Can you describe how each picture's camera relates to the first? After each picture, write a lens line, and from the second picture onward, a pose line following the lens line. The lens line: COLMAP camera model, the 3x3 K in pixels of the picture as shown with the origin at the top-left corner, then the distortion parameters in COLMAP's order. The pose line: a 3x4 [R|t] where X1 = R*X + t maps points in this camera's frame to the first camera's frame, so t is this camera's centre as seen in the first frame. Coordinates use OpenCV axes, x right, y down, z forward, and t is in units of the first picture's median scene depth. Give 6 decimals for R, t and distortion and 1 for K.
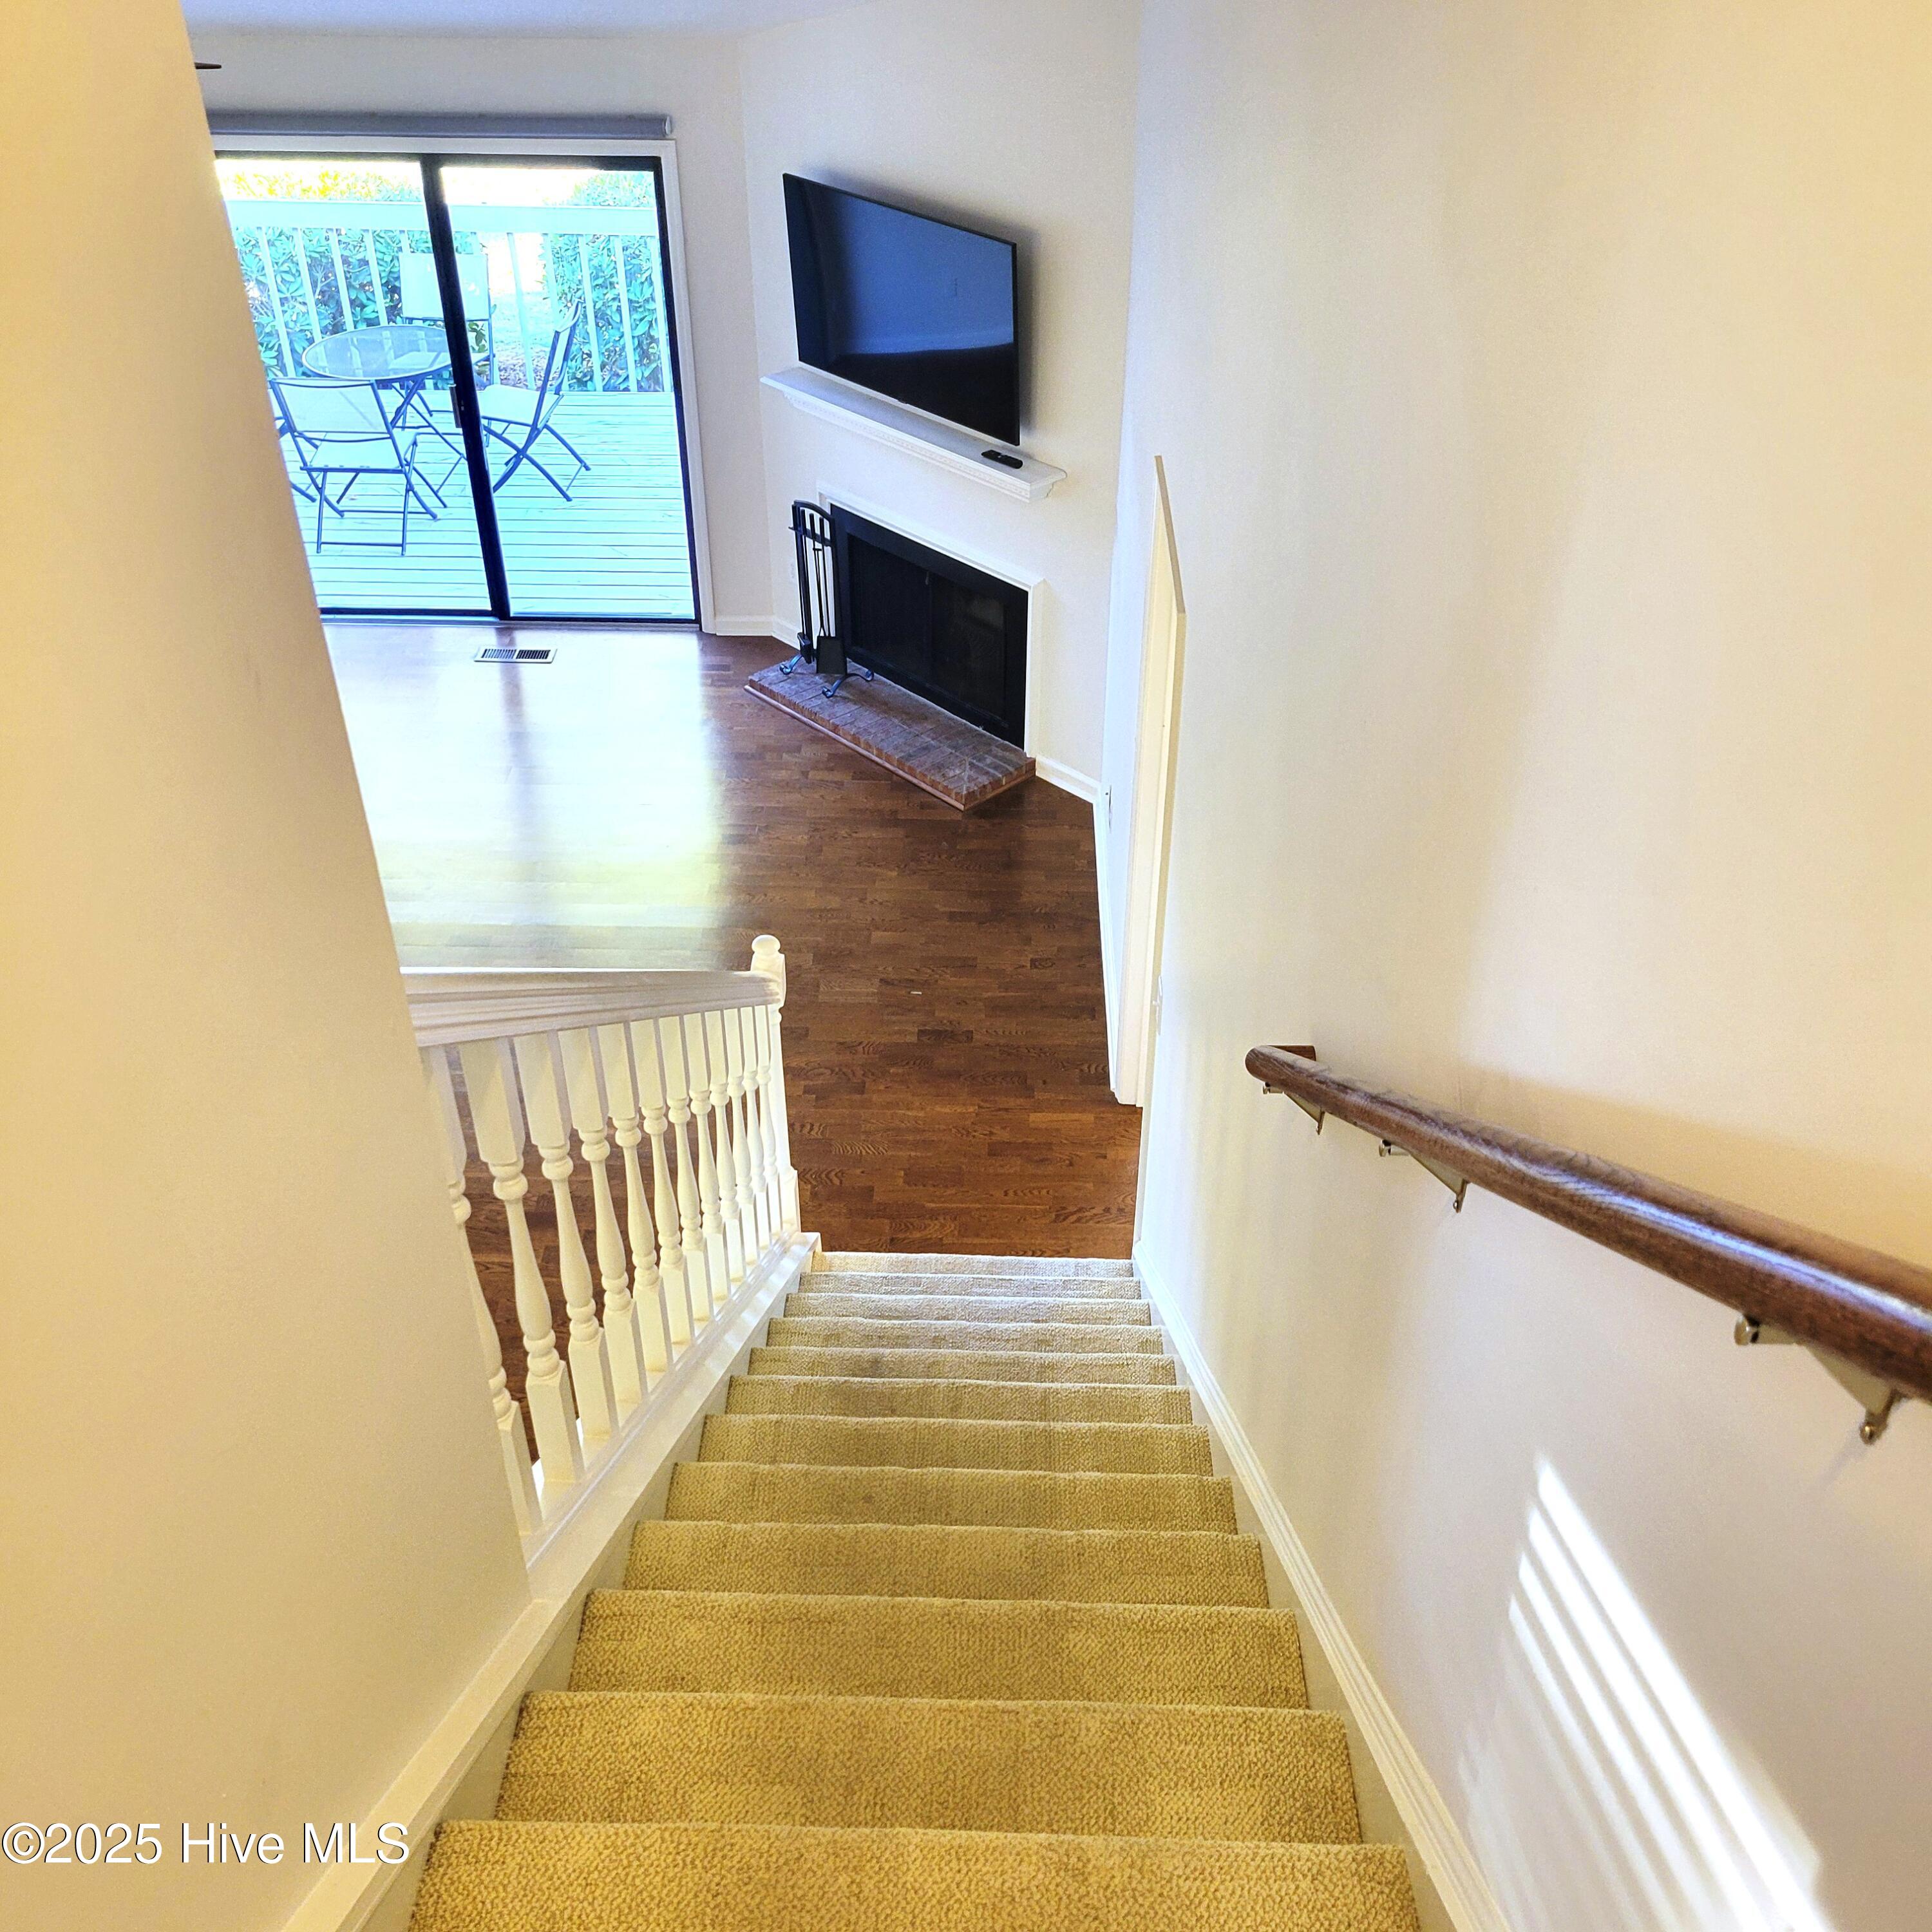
lens RADIAL K [[1910.5, 0, 971.5], [0, 1910.5, 979.8], [0, 0, 1]] dist [0.036197, 0.000000]
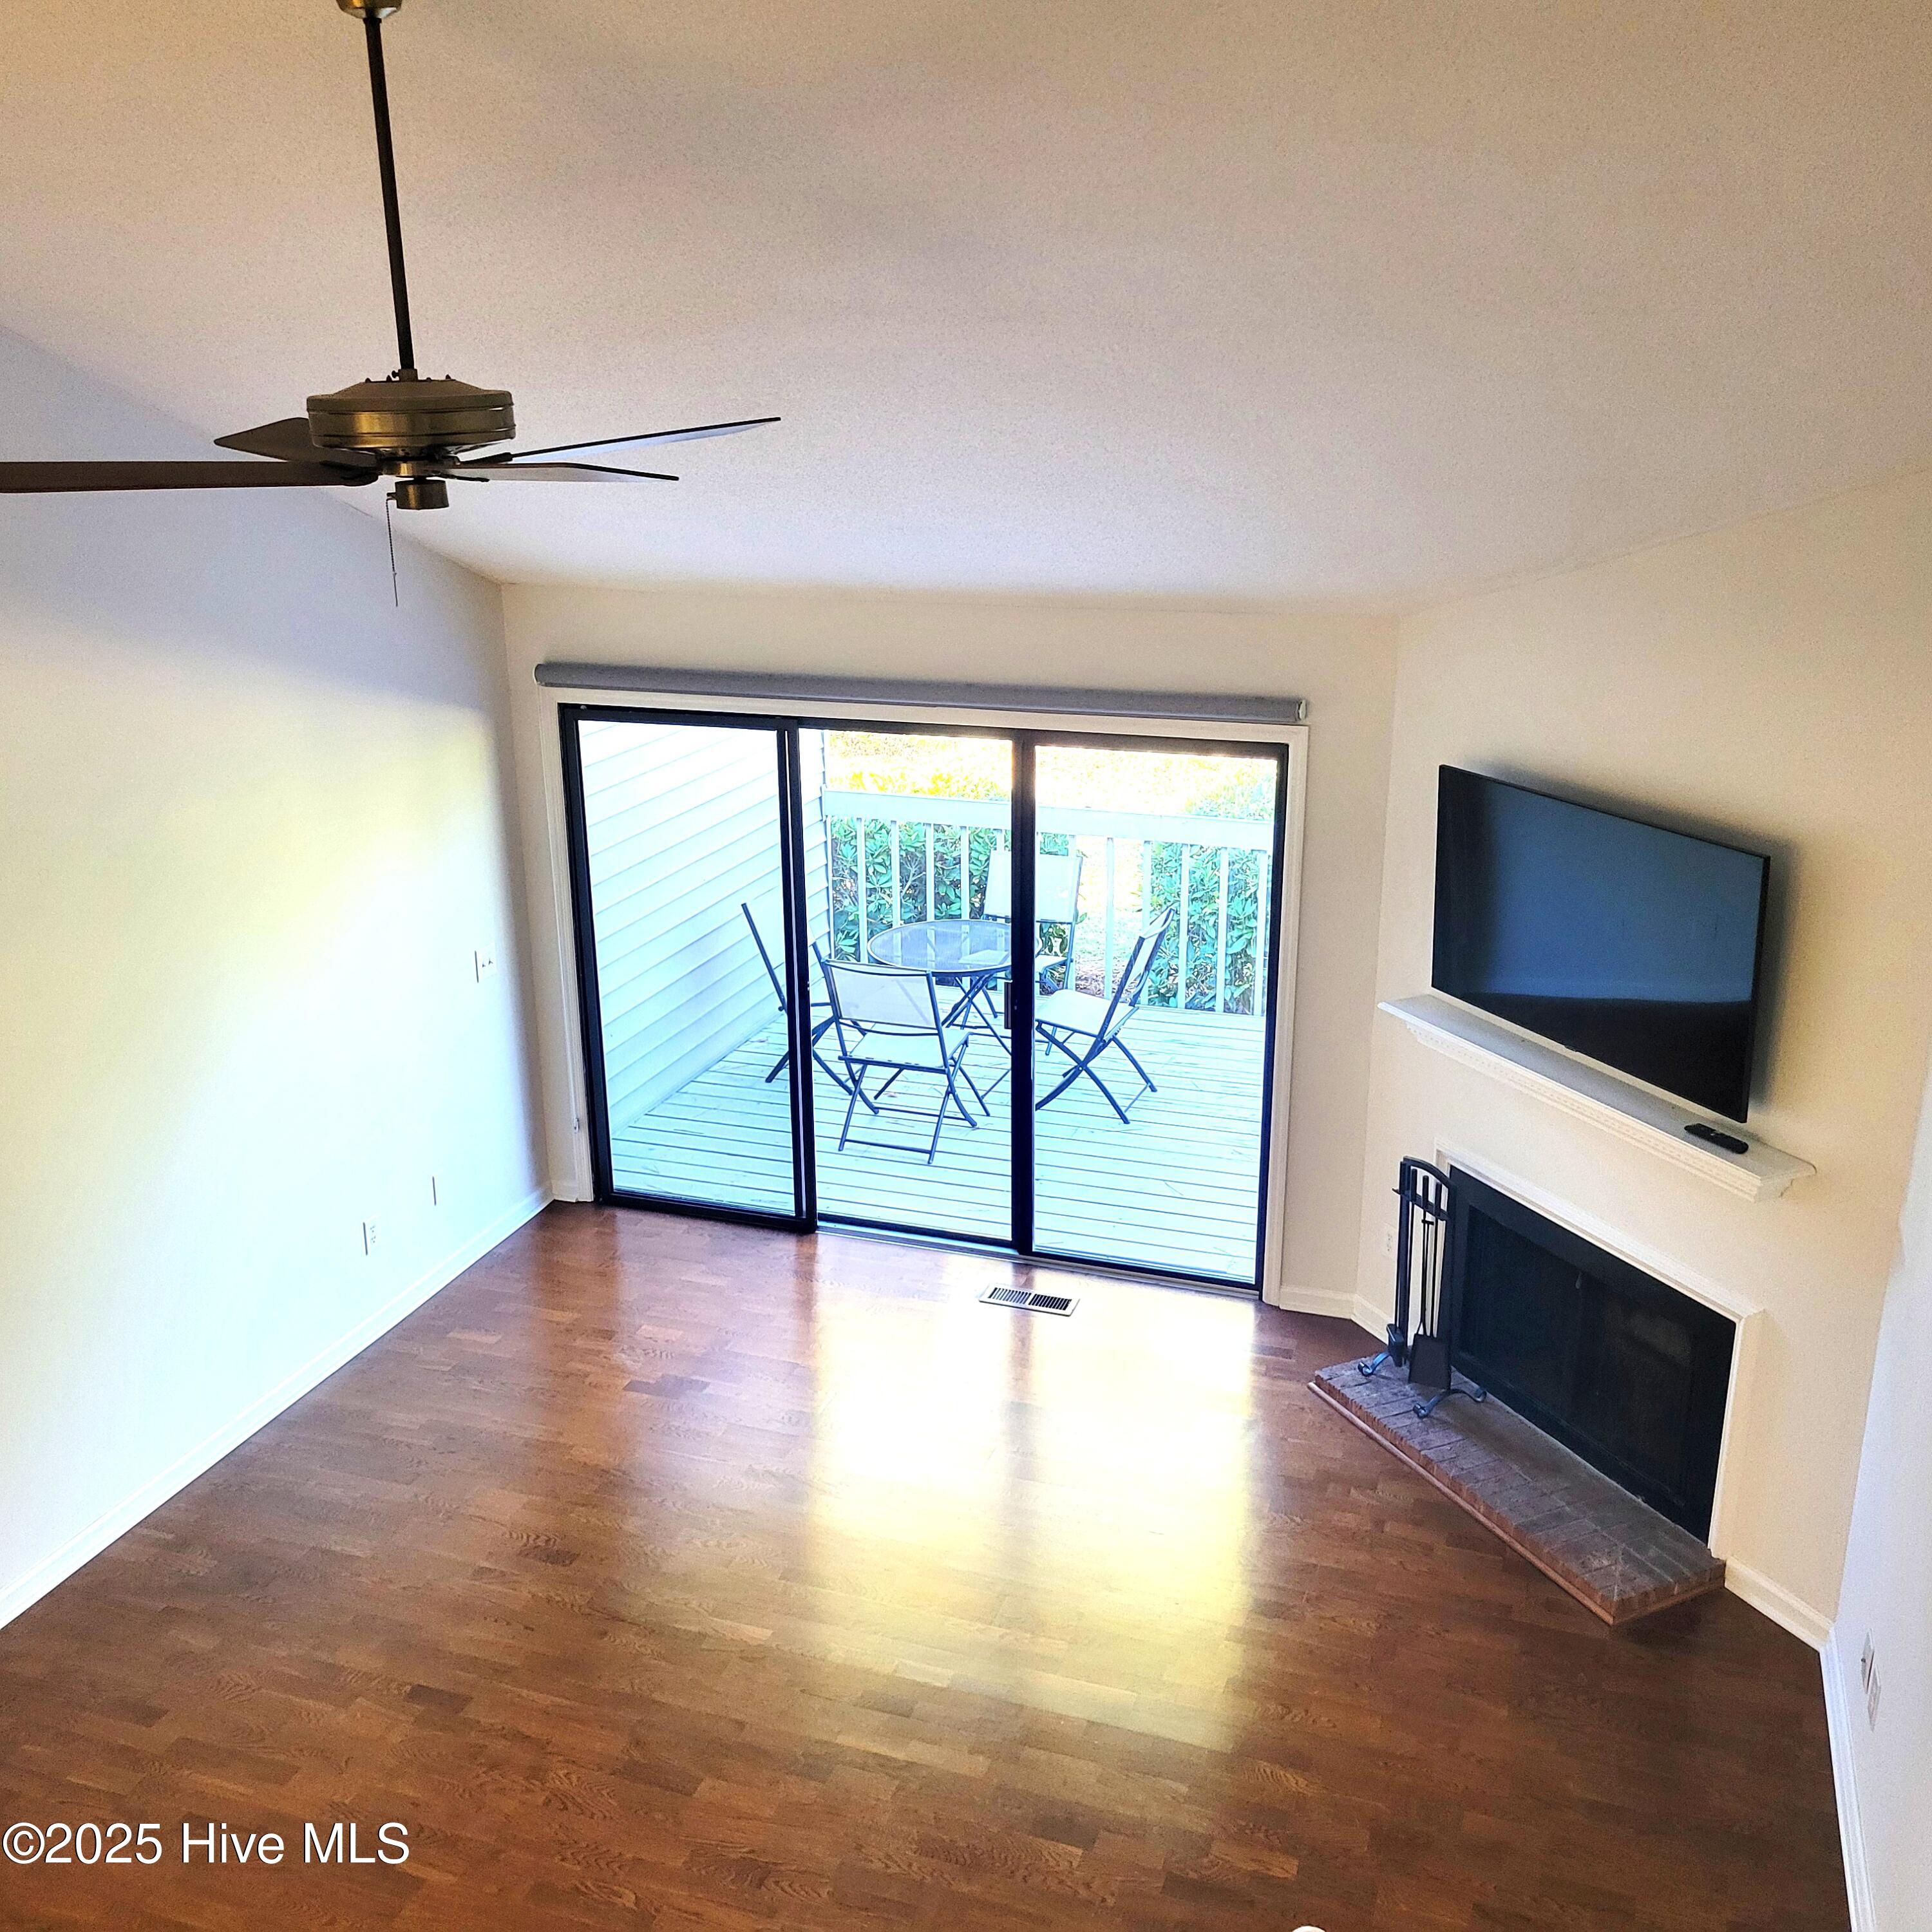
lens RADIAL K [[1910.5, 0, 948.6], [0, 1910.5, 971.6], [0, 0, 1]] dist [0.036197, 0.000000]
pose [[0.948329, 0.085322, -0.305601, -0.037564], [-0.178456, 0.939812, -0.291388, -0.063347], [0.262345, 0.330868, 0.906477, 0.229725]]
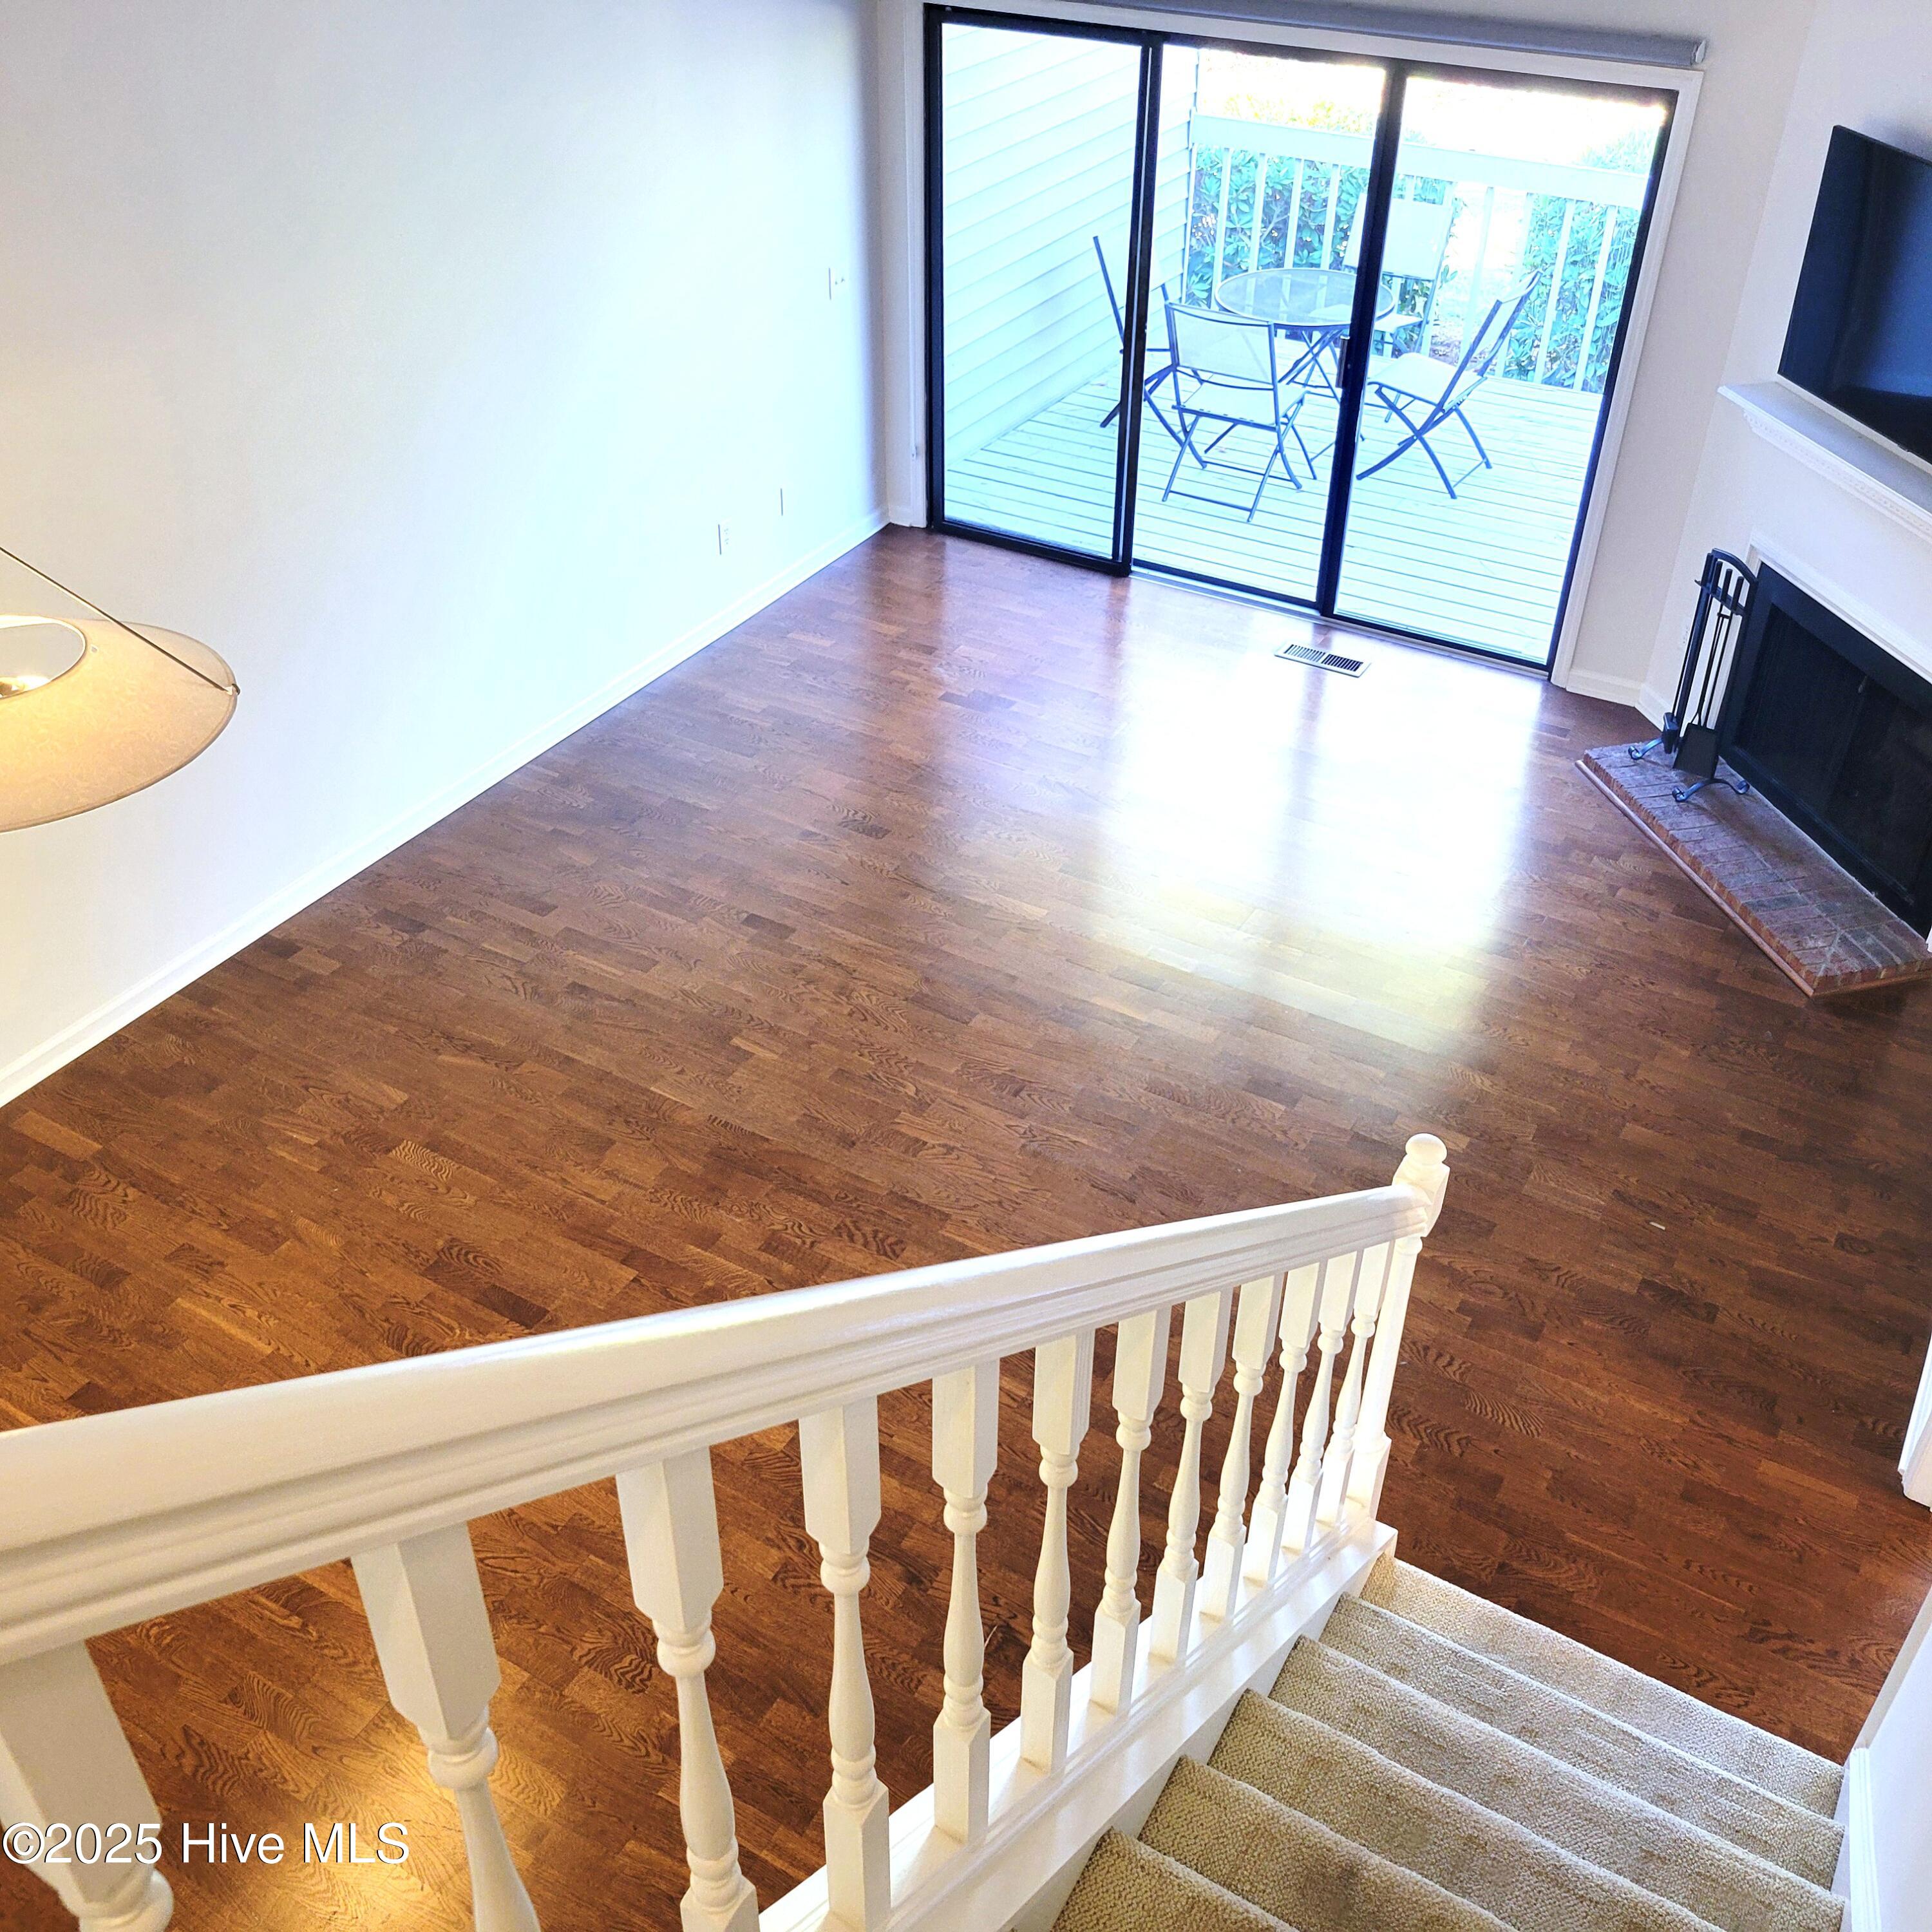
lens RADIAL K [[1910.5, 0, 963.7], [0, 1910.5, 969.3], [0, 0, 1]] dist [0.036197, 0.000000]
pose [[0.870073, 0.293711, -0.395861, 0.002046], [-0.294227, 0.953788, 0.060978, -0.046050], [0.395478, 0.063418, 0.916283, 0.176814]]
